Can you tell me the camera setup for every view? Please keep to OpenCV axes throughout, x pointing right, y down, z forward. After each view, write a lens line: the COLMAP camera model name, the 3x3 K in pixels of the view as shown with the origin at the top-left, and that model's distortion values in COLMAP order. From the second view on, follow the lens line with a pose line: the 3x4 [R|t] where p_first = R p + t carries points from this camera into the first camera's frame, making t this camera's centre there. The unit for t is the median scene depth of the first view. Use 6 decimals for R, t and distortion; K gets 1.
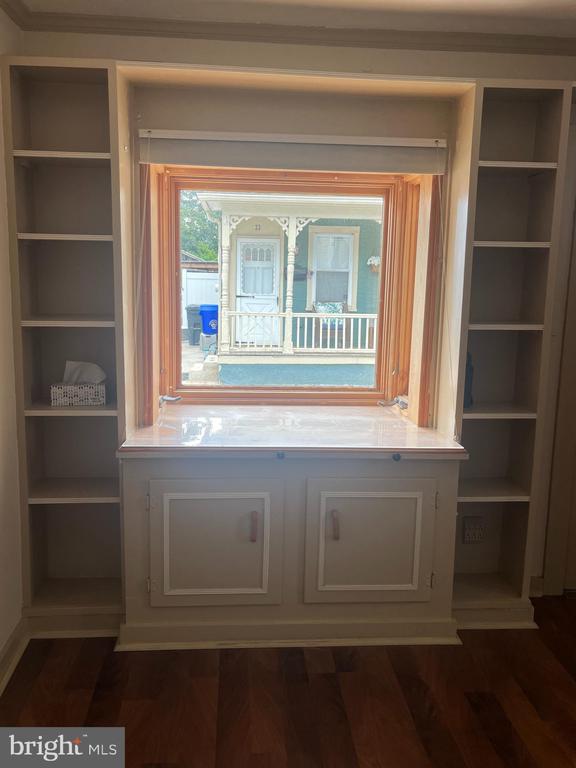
lens RADIAL K [[678.7, 0, 288.0], [0, 678.7, 384.0], [0, 0, 1]] dist [0.000657, 0.000189]
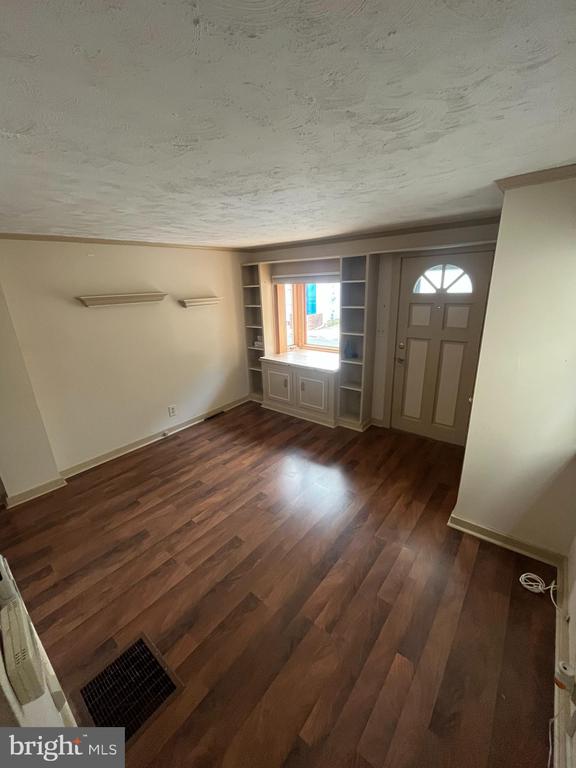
lens RADIAL K [[311.5, 0, 286.4], [0, 311.5, 382.3], [0, 0, 1]] dist [-0.002401, -0.000167]
pose [[0.726660, 0.165333, -0.666806, 1.100931], [-0.057797, 0.981881, 0.180471, -0.108264], [0.684562, -0.092602, 0.723049, -0.264647]]
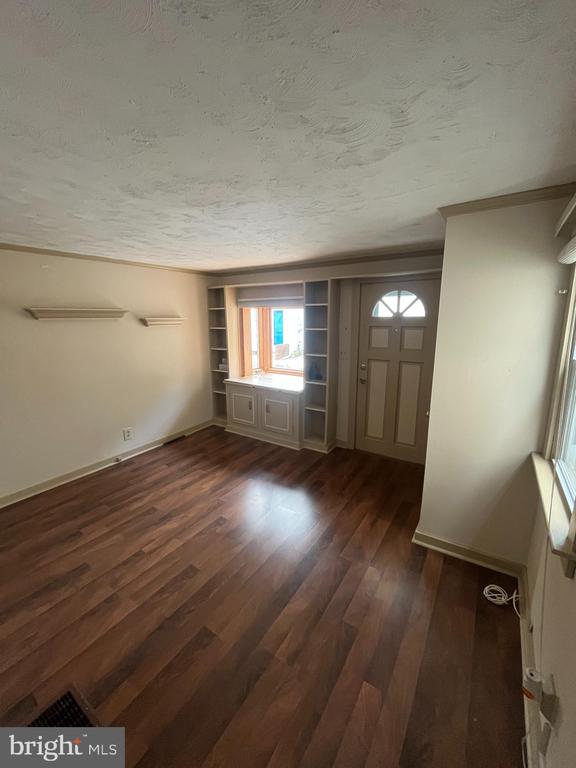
lens RADIAL K [[311.5, 0, 286.4], [0, 311.5, 382.3], [0, 0, 1]] dist [-0.002401, -0.000167]
pose [[0.792025, 0.102172, -0.601879, 1.111064], [-0.073653, 0.994686, 0.071930, -0.053865], [0.606030, -0.012640, 0.795342, -0.246844]]
